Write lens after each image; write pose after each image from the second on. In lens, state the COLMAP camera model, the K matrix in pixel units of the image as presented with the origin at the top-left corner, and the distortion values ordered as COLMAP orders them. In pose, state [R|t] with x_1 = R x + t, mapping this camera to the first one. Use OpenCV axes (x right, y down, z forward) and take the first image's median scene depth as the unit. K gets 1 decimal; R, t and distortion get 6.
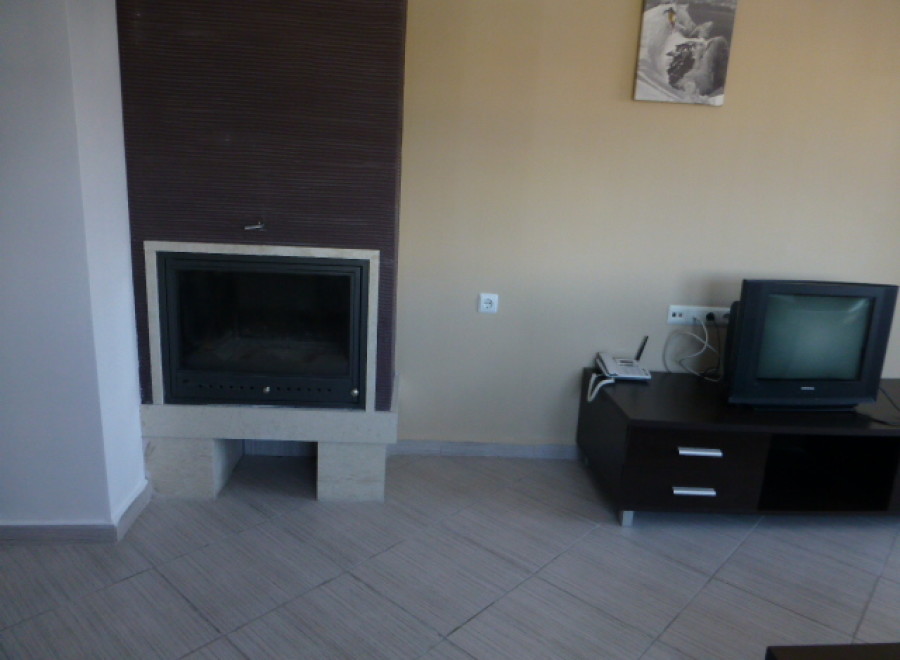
lens RADIAL K [[644.1, 0, 453.2], [0, 644.1, 324.8], [0, 0, 1]] dist [-0.039259, 0.020727]
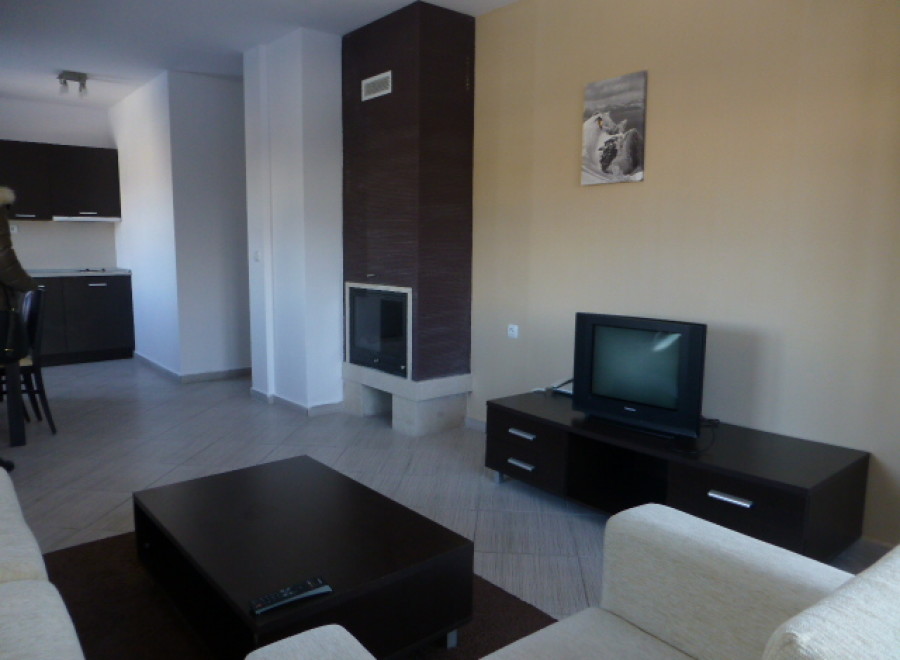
lens RADIAL K [[644.1, 0, 448.7], [0, 644.1, 317.5], [0, 0, 1]] dist [-0.039259, 0.020727]
pose [[0.591577, 0.040439, -0.805233, 1.260340], [-0.166398, 0.983363, -0.072862, 0.073224], [0.788890, 0.177093, 0.588464, 0.023426]]
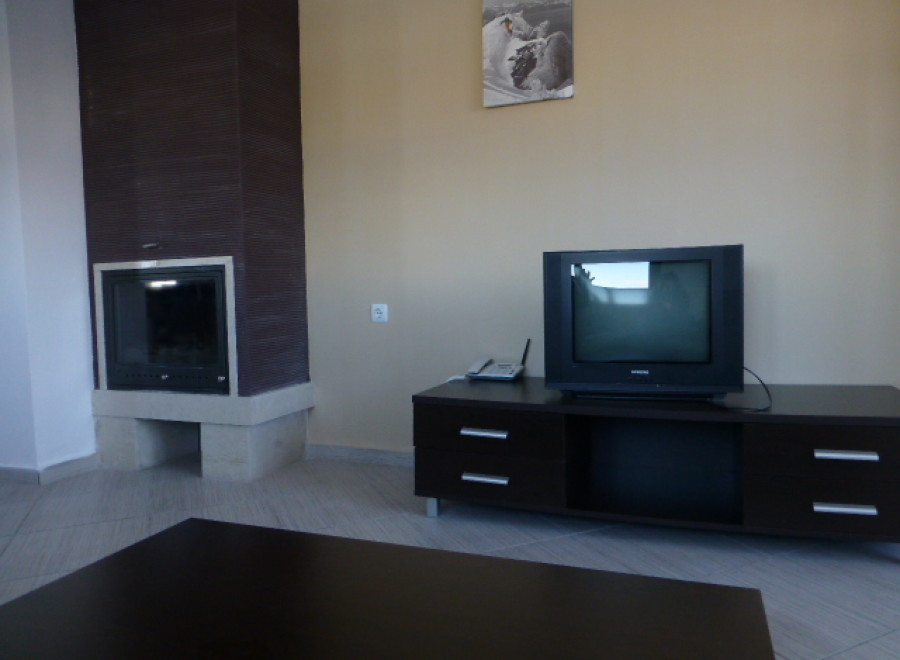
lens RADIAL K [[644.1, 0, 454.0], [0, 644.1, 327.4], [0, 0, 1]] dist [-0.039259, 0.020727]
pose [[0.909313, -0.050896, -0.412987, 0.671156], [-0.026026, 0.983592, -0.178521, 0.196146], [0.415297, 0.173080, 0.893069, 0.107620]]
